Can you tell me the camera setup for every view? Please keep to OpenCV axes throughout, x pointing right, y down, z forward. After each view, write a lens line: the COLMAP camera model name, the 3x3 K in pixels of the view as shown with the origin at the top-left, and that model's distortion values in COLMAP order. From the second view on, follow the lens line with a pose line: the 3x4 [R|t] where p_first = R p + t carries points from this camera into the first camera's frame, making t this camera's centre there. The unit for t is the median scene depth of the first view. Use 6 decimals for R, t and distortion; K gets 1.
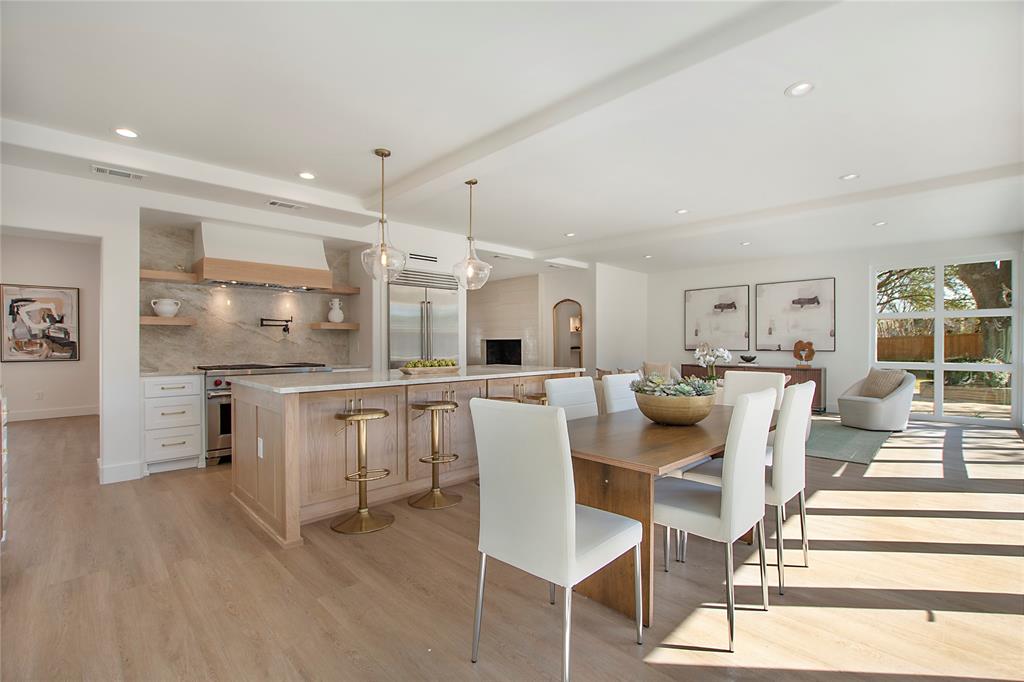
lens RADIAL K [[463.4, 0, 513.9], [0, 463.4, 342.5], [0, 0, 1]] dist [-0.032323, 0.003885]
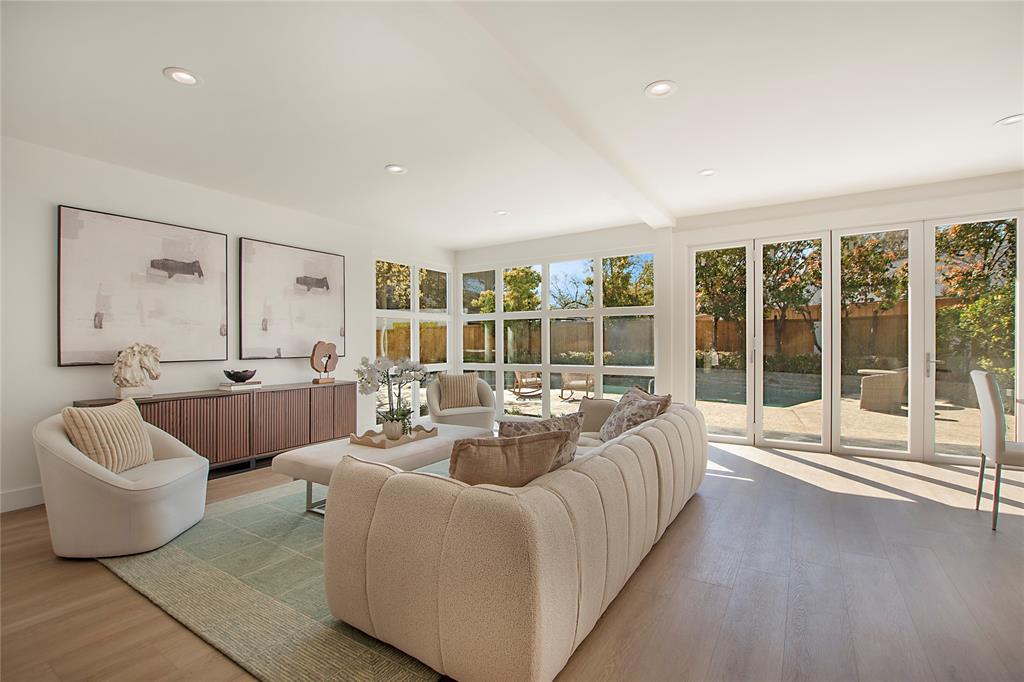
lens RADIAL K [[463.4, 0, 516.8], [0, 463.4, 342.7], [0, 0, 1]] dist [-0.032323, 0.003885]
pose [[-0.199375, 0.008200, 0.979889, -0.067115], [0.009288, 0.999936, -0.006478, 0.004249], [-0.979879, 0.007810, -0.199438, 0.840492]]
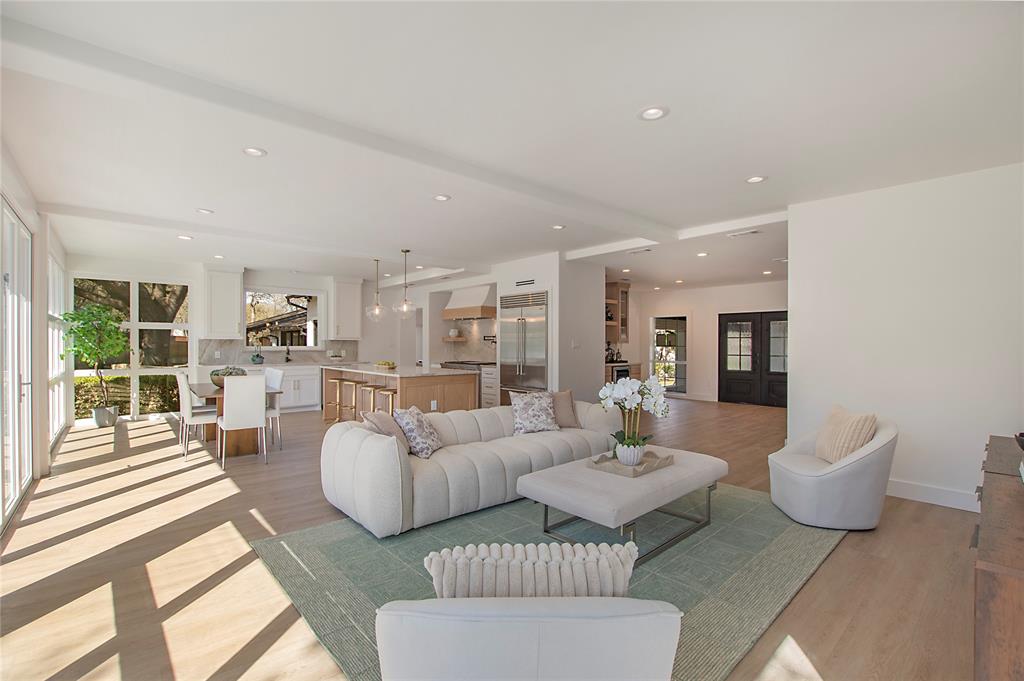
lens RADIAL K [[463.4, 0, 512.7], [0, 463.4, 343.4], [0, 0, 1]] dist [-0.032323, 0.003885]
pose [[-0.069248, 0.005365, -0.997585, 0.792615], [-0.005083, 0.999971, 0.005731, -0.021705], [0.997587, 0.005467, -0.069218, 0.794588]]
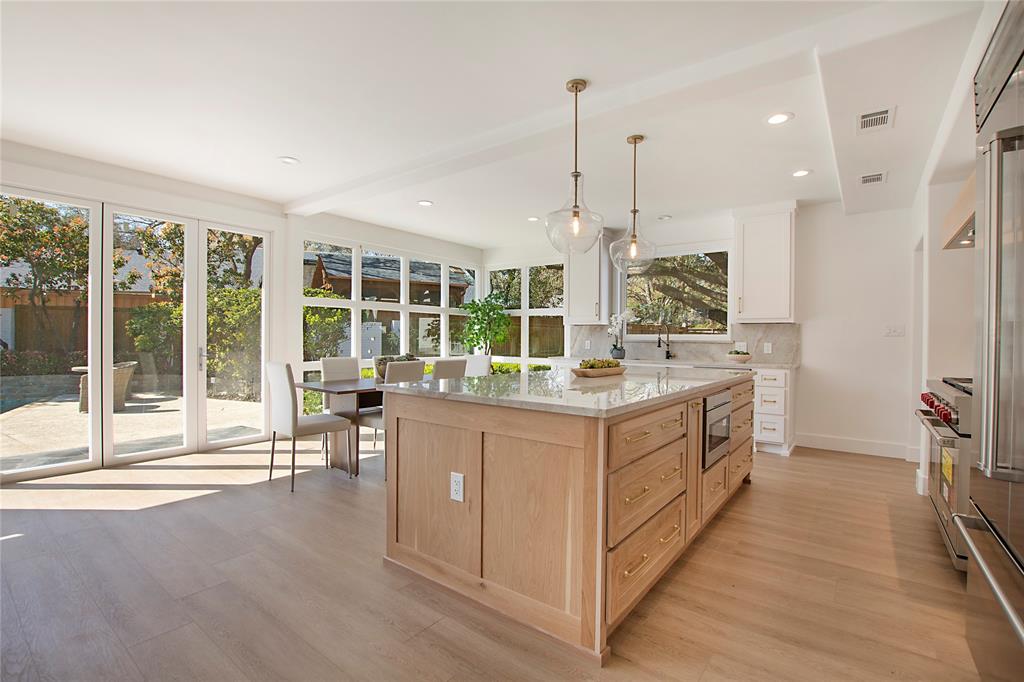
lens RADIAL K [[463.4, 0, 522.2], [0, 463.4, 344.8], [0, 0, 1]] dist [-0.032323, 0.003885]
pose [[-0.991912, -0.006108, -0.126782, 0.036804], [-0.007759, 0.999891, 0.012534, 0.003622], [0.126692, 0.013416, -0.991851, 0.868305]]
